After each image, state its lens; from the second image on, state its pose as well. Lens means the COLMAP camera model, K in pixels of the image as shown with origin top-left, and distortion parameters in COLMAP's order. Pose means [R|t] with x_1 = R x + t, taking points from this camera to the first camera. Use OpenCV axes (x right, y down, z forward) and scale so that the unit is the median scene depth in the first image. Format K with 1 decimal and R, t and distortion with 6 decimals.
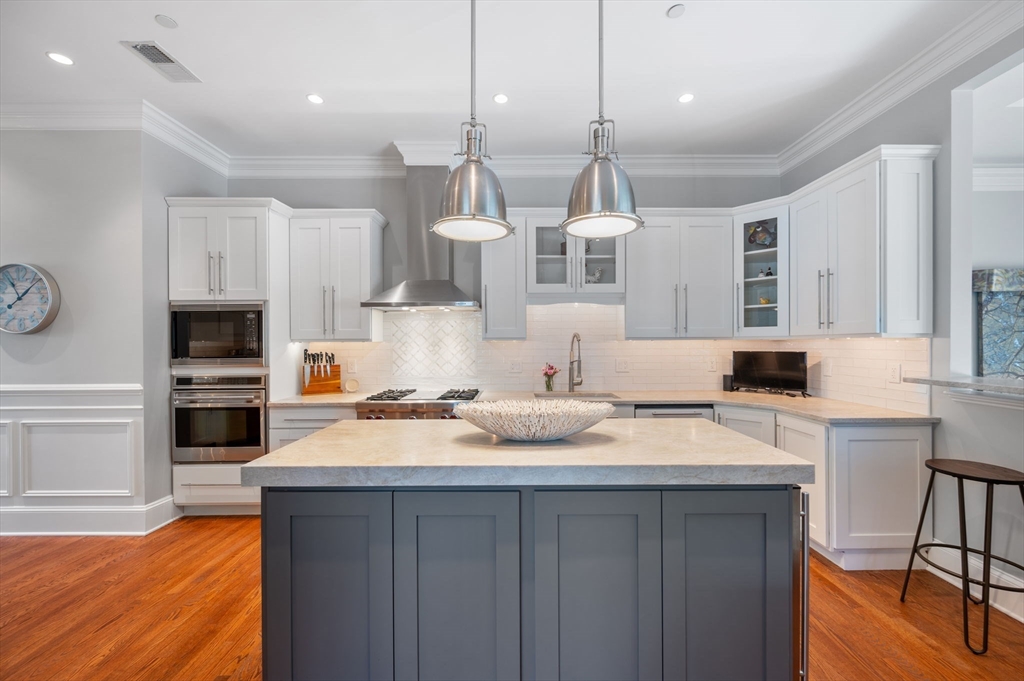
lens RADIAL K [[403.1, 0, 517.8], [0, 403.1, 343.2], [0, 0, 1]] dist [-0.000794, -0.001291]
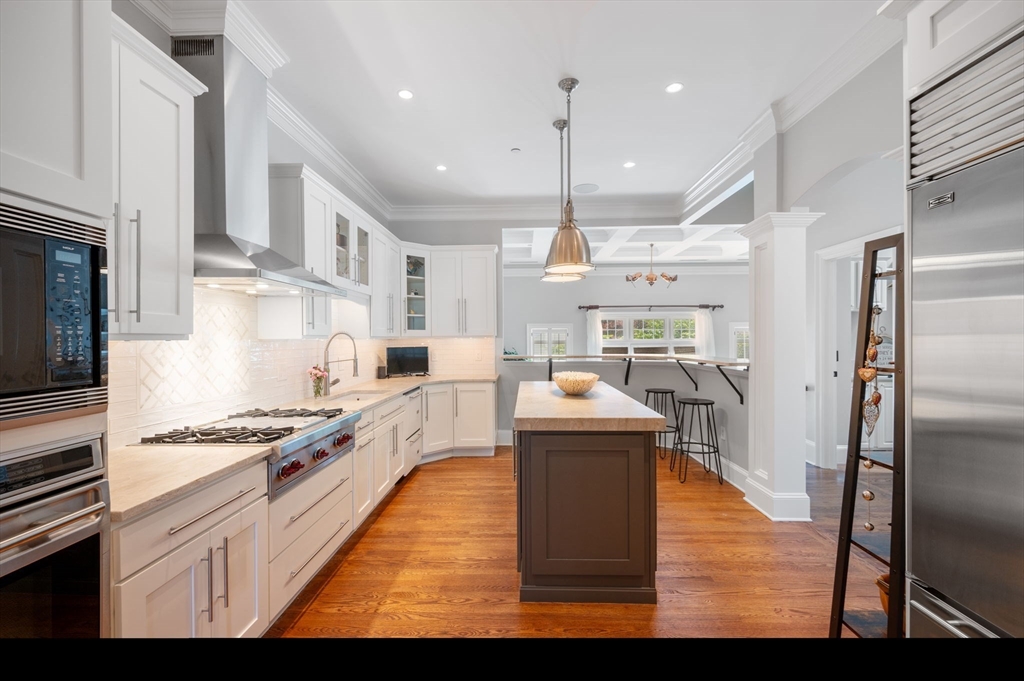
lens RADIAL K [[431.5, 0, 516.3], [0, 431.5, 340.4], [0, 0, 1]] dist [0.000410, 0.000151]
pose [[0.026395, 0.000006, 0.999652, -0.916380], [0.009507, 0.999955, -0.000257, 0.000880], [-0.999606, 0.009511, 0.026394, 0.589879]]
